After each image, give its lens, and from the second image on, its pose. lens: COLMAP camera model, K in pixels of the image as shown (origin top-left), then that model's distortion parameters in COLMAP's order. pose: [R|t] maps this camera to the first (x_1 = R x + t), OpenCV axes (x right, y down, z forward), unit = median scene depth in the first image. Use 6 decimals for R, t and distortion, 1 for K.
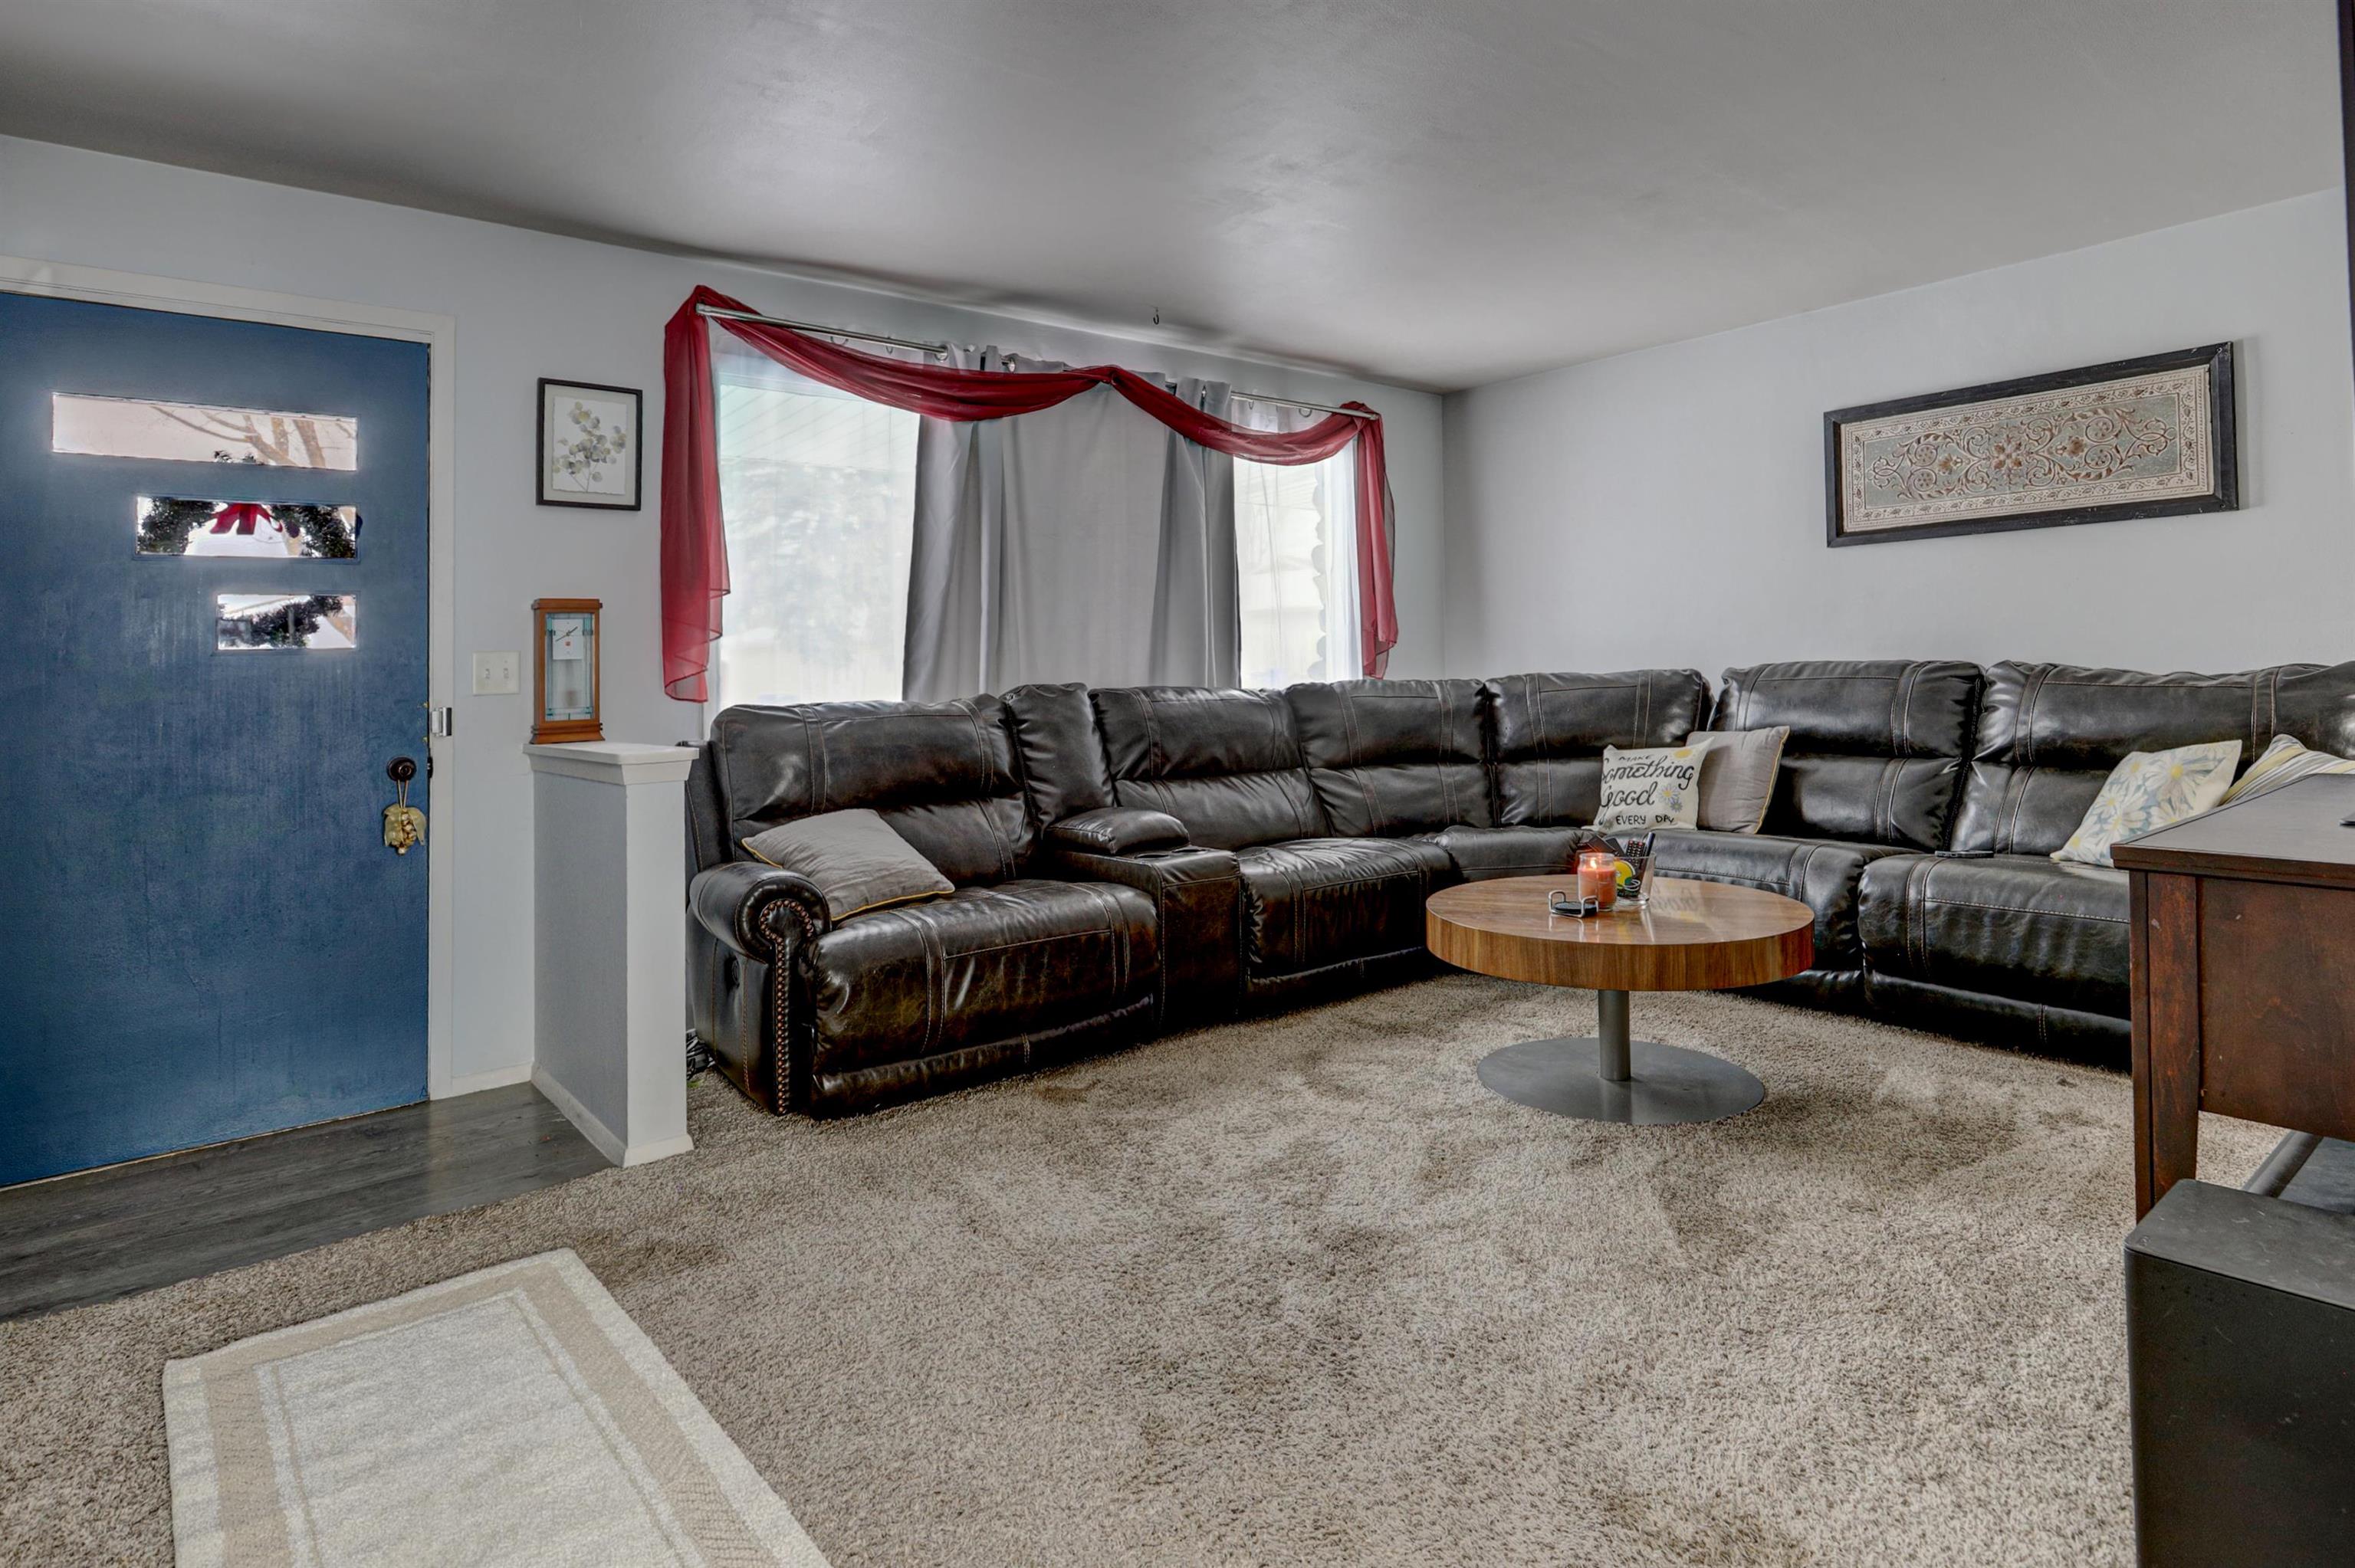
lens RADIAL K [[1273.8, 0, 1226.8], [0, 1273.8, 646.7], [0, 0, 1]] dist [-0.005105, -0.000066]
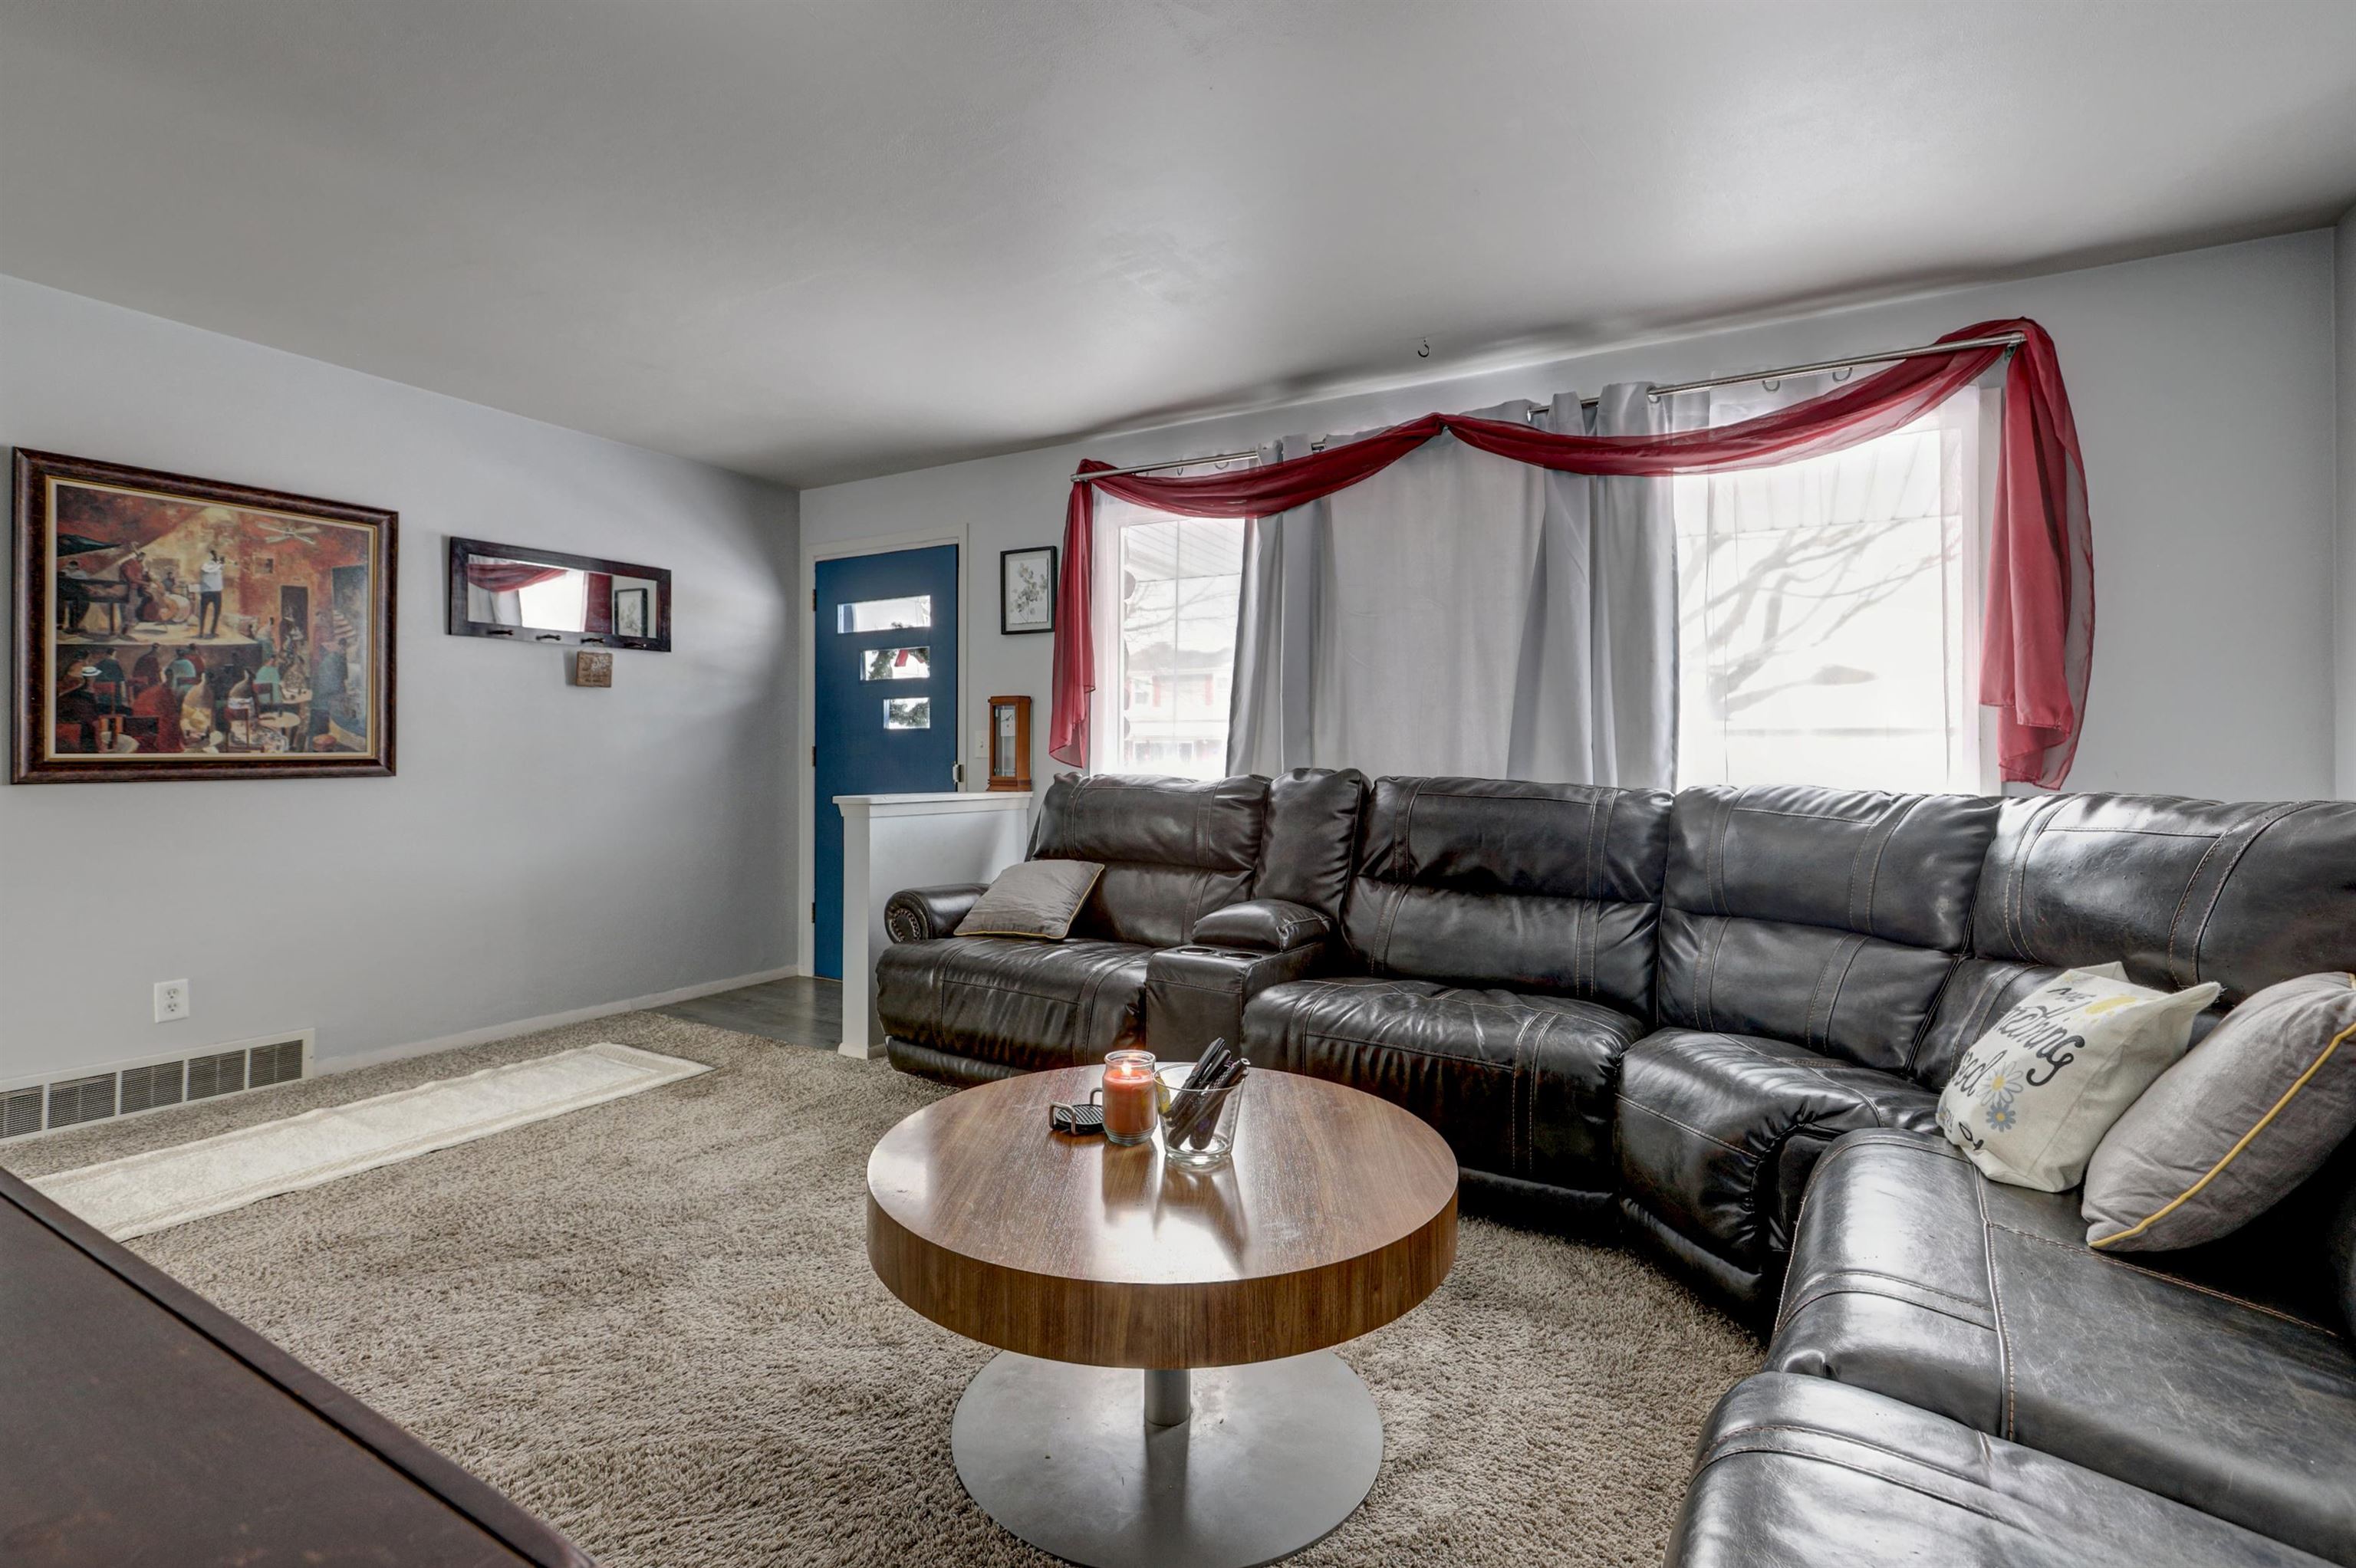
lens RADIAL K [[1110.8, 0, 1208.8], [0, 1110.8, 740.4], [0, 0, 1]] dist [0.008579, 0.000553]
pose [[0.306230, 0.022989, -0.951680, 0.722171], [0.000662, 0.999703, 0.024362, -0.014707], [0.951957, -0.008090, 0.306124, 0.731228]]
